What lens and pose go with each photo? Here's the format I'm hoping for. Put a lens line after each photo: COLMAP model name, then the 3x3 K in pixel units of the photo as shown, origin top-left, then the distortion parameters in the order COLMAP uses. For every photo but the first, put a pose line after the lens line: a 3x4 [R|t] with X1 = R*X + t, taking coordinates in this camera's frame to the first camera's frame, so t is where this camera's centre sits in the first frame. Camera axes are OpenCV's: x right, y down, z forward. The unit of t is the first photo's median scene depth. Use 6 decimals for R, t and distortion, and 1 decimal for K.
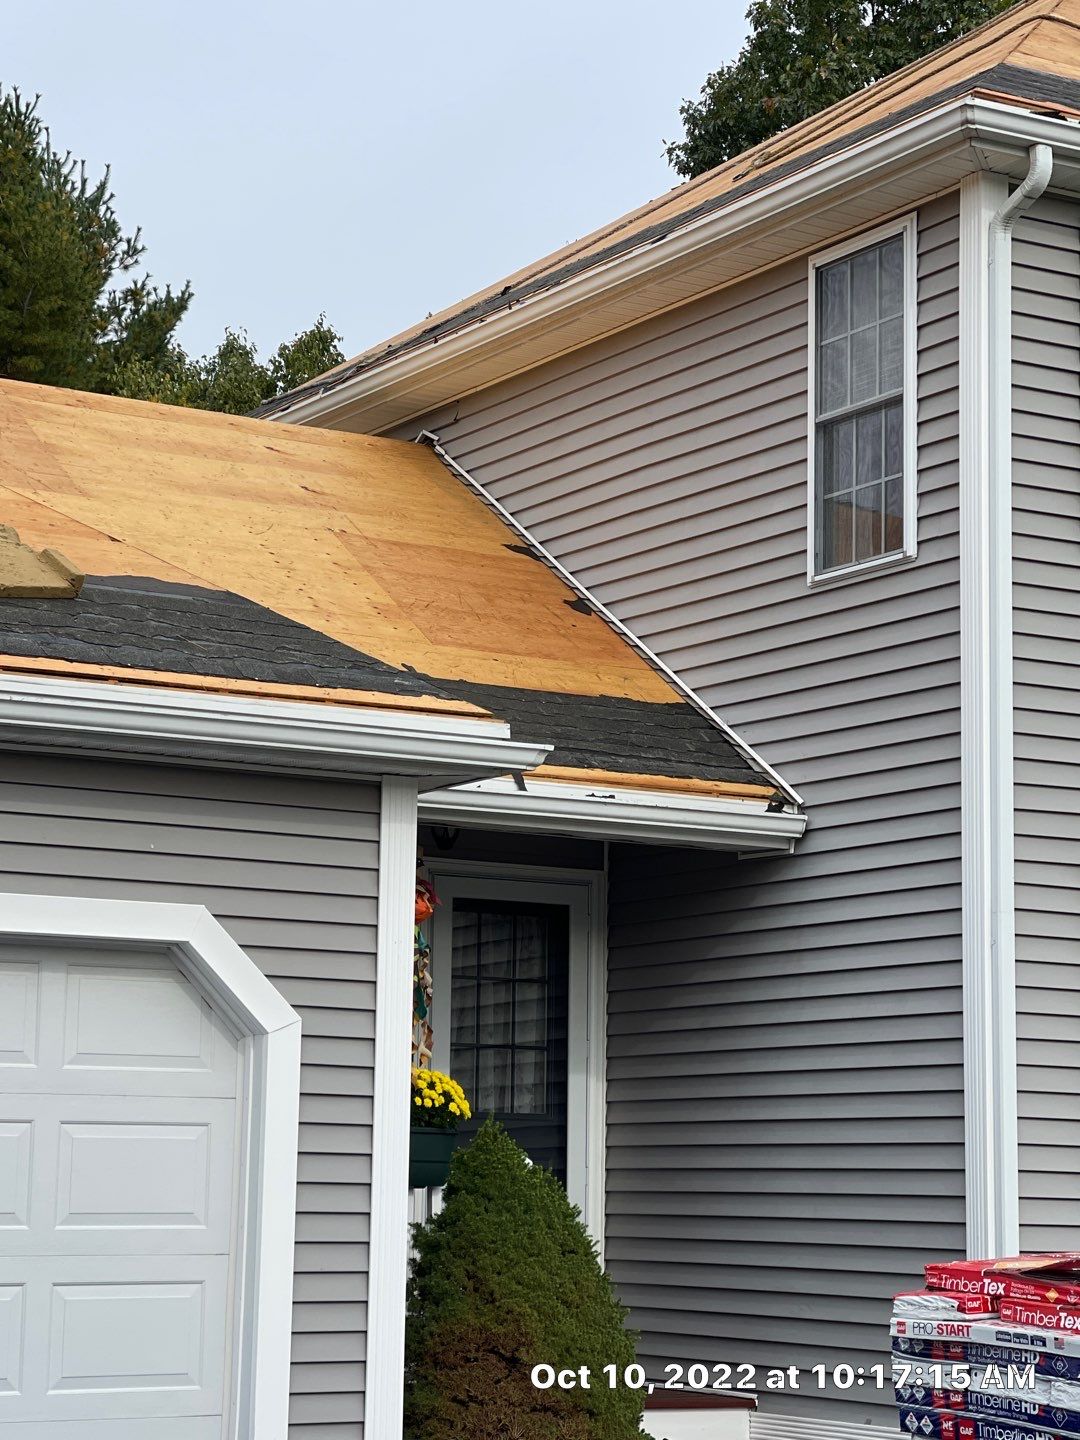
lens RADIAL K [[3179.9, 0, 540.0], [0, 3179.9, 720.0], [0, 0, 1]] dist [-0.030614, 3.140961]
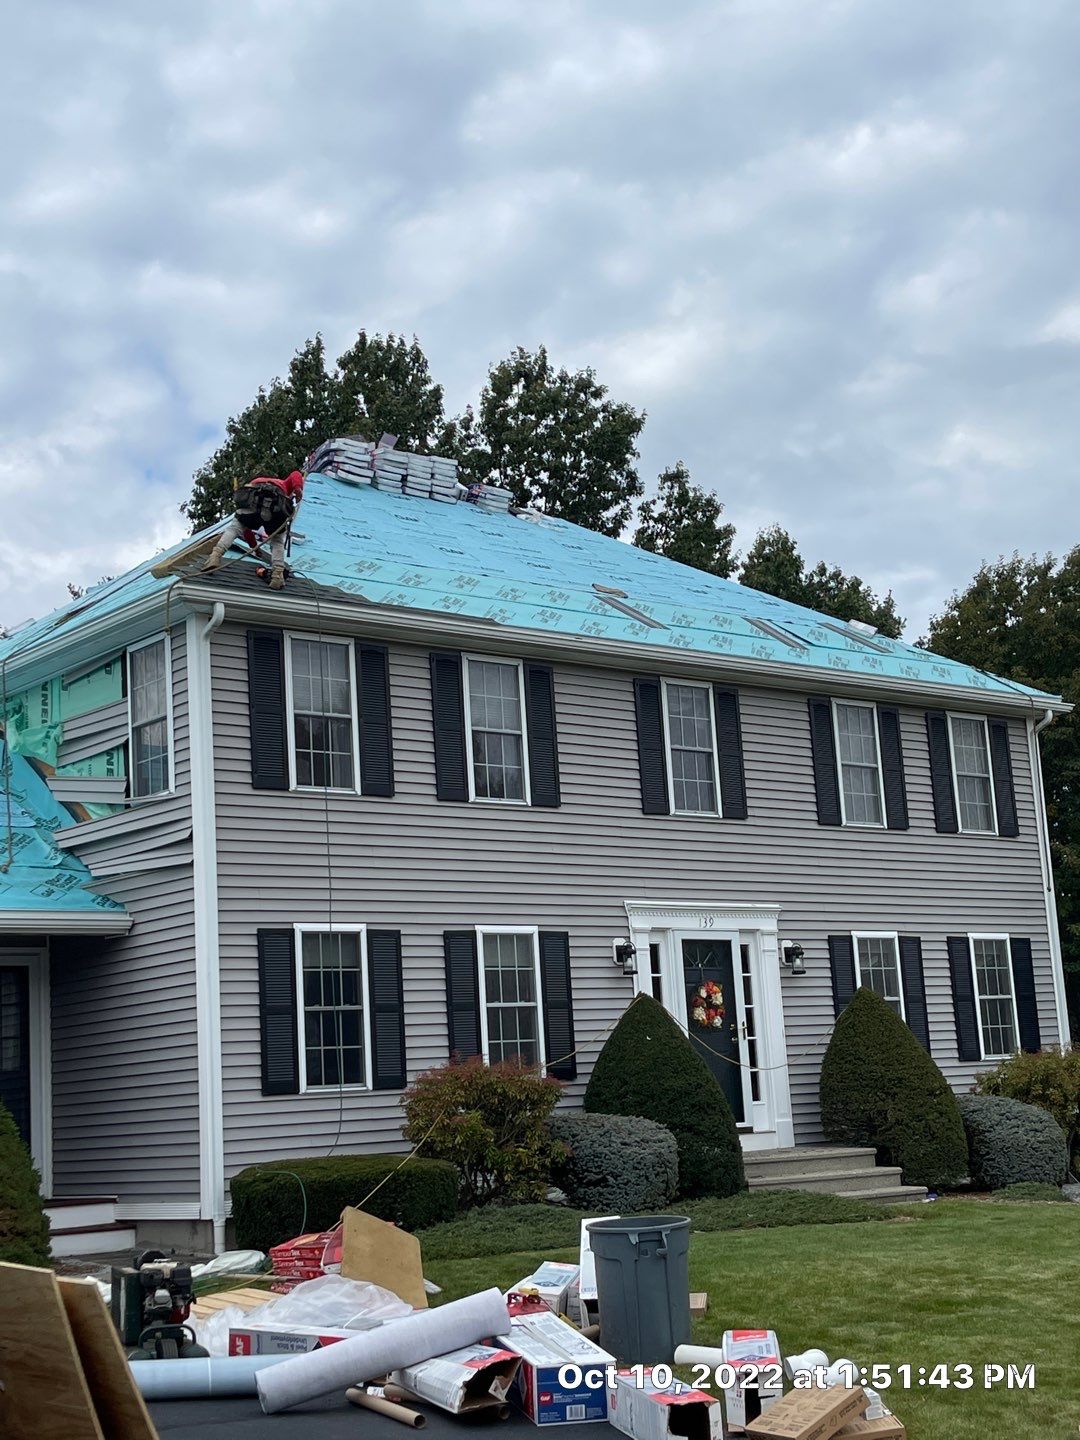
lens RADIAL K [[2005.1, 0, 539.2], [0, 2005.1, 753.4], [0, 0, 1]] dist [0.074288, -0.130797]
pose [[0.982931, -0.045810, 0.178179, 0.114720], [0.050569, 0.998473, -0.022259, -0.034092], [-0.176887, 0.030889, 0.983746, -0.345504]]
